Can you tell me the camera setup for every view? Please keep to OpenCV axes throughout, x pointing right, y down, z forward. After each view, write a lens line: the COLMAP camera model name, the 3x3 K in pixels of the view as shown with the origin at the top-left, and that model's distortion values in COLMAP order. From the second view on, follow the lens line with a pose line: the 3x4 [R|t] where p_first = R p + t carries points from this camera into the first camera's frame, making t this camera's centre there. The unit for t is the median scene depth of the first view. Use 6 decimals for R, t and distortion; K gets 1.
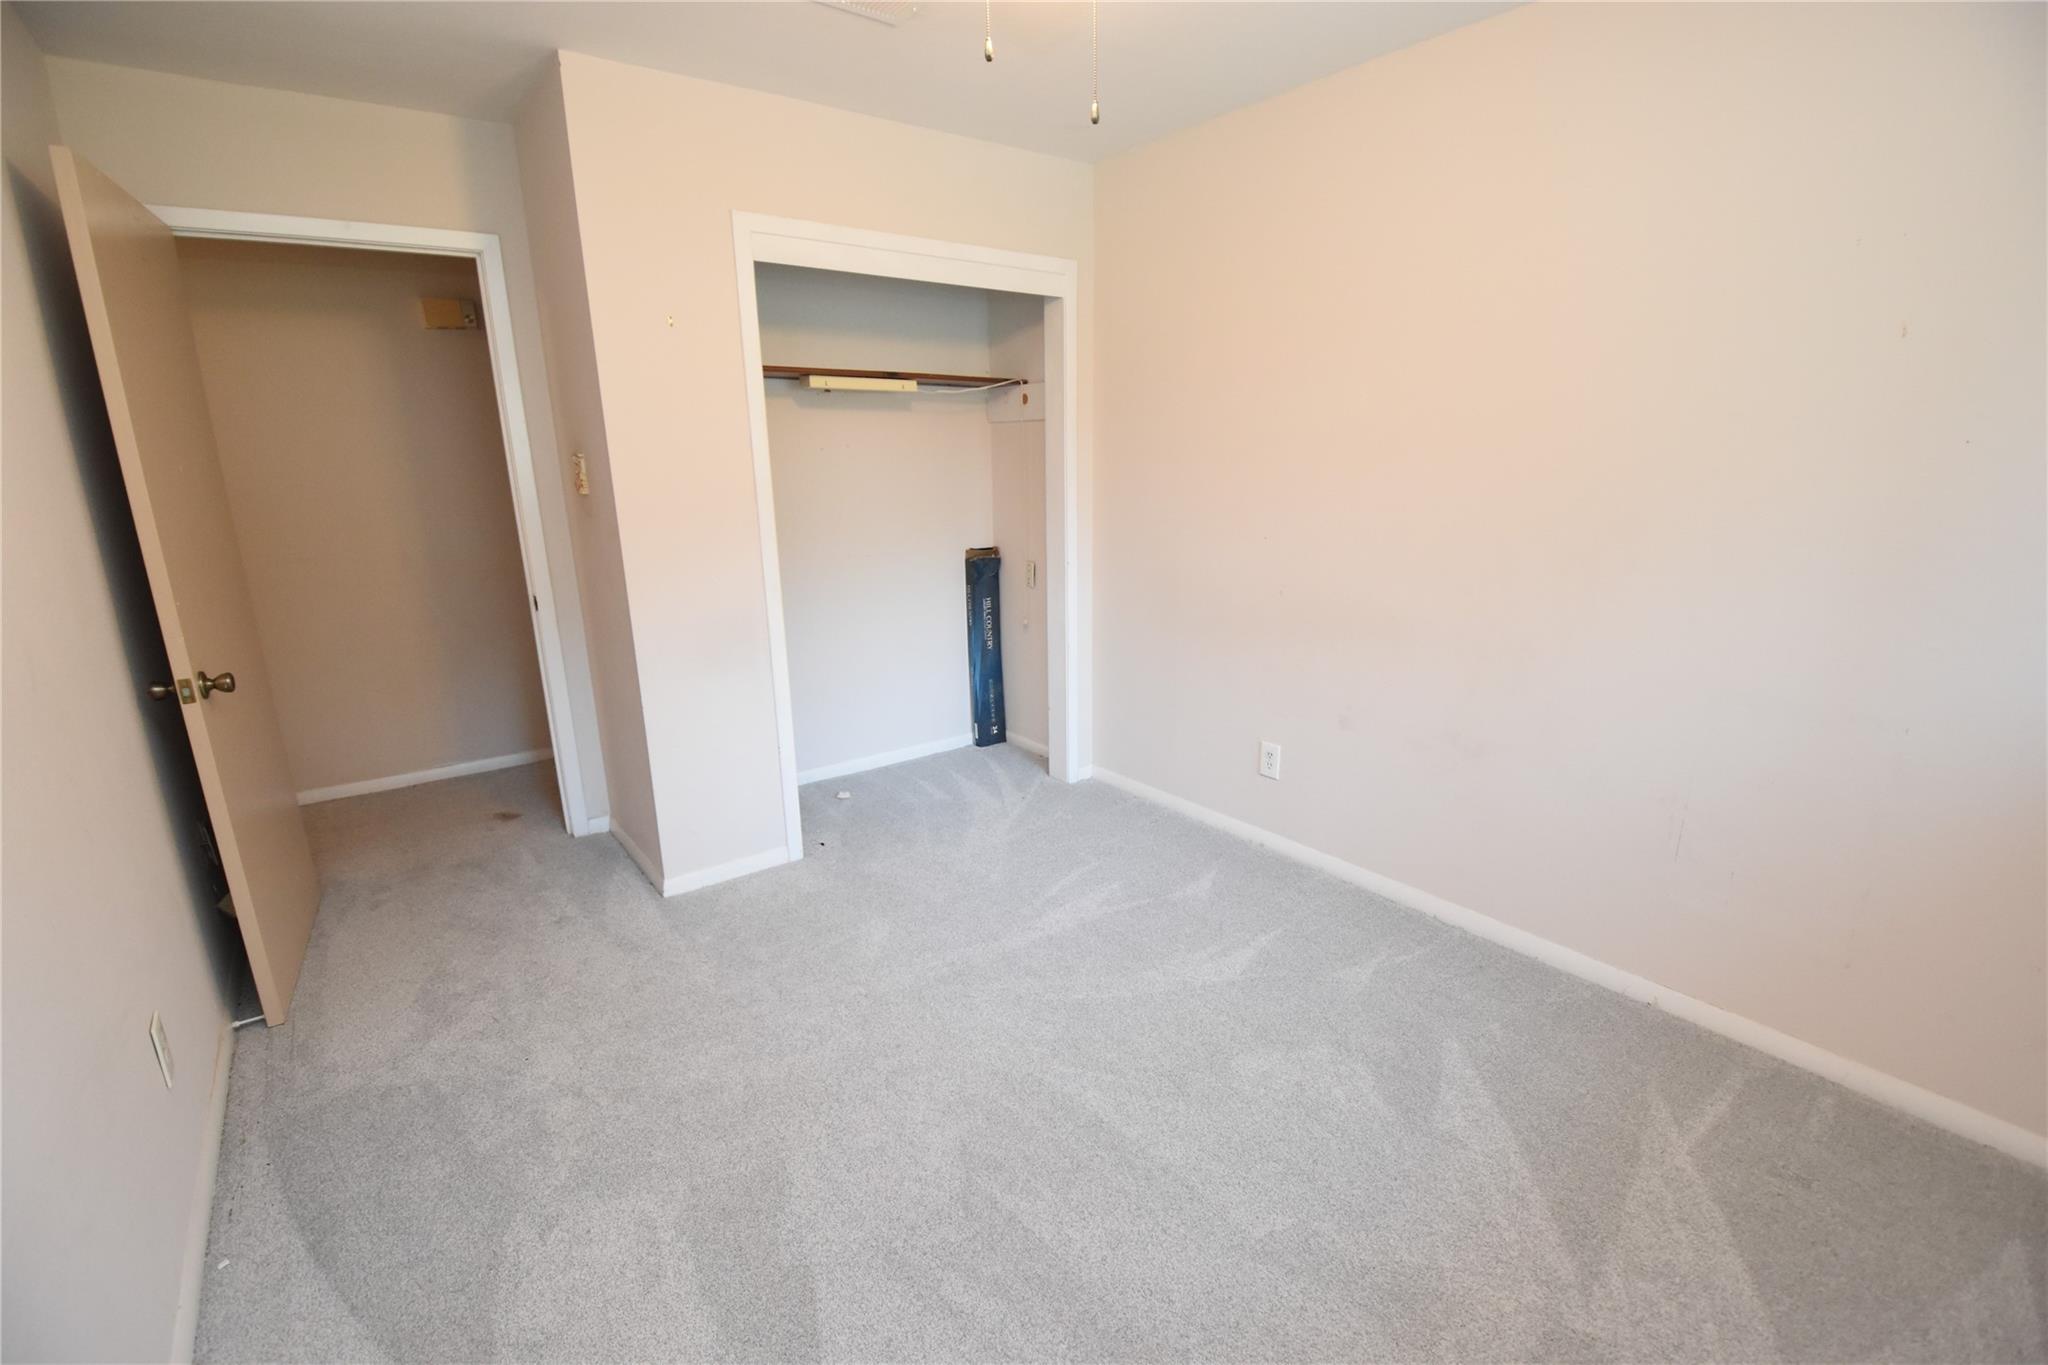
lens RADIAL K [[898.7, 0, 1048.8], [0, 898.7, 696.1], [0, 0, 1]] dist [-0.001549, -0.013781]
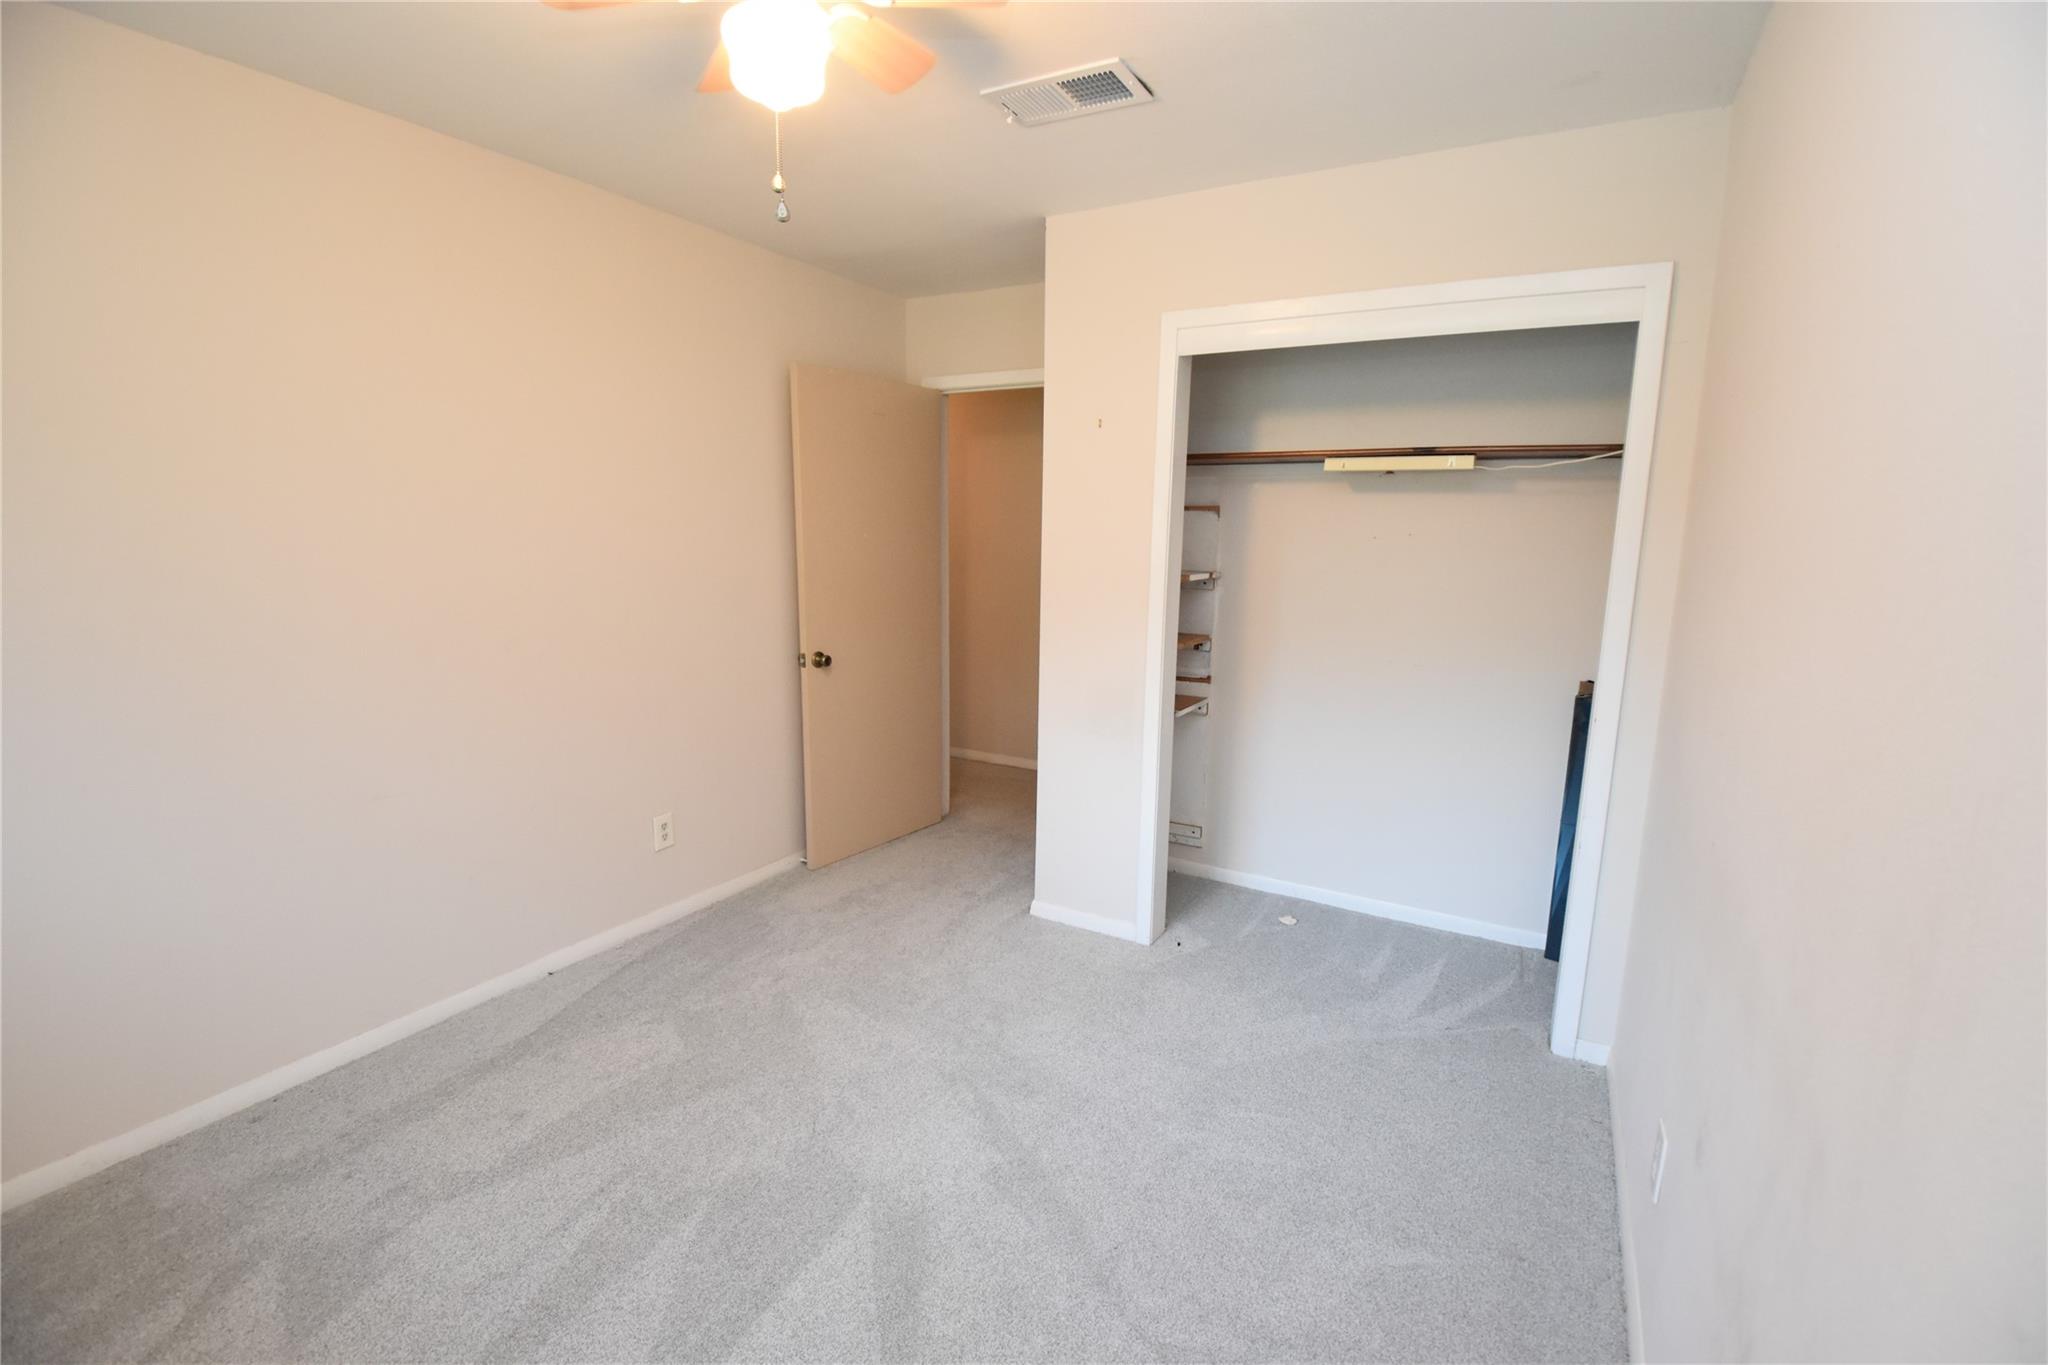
lens RADIAL K [[913.4, 0, 1034.7], [0, 913.4, 694.4], [0, 0, 1]] dist [0.048786, -0.065472]
pose [[0.383225, 0.183525, -0.905239, 0.508490], [-0.264515, 0.960819, 0.082813, -0.126153], [0.884969, 0.207713, 0.416755, 0.399342]]
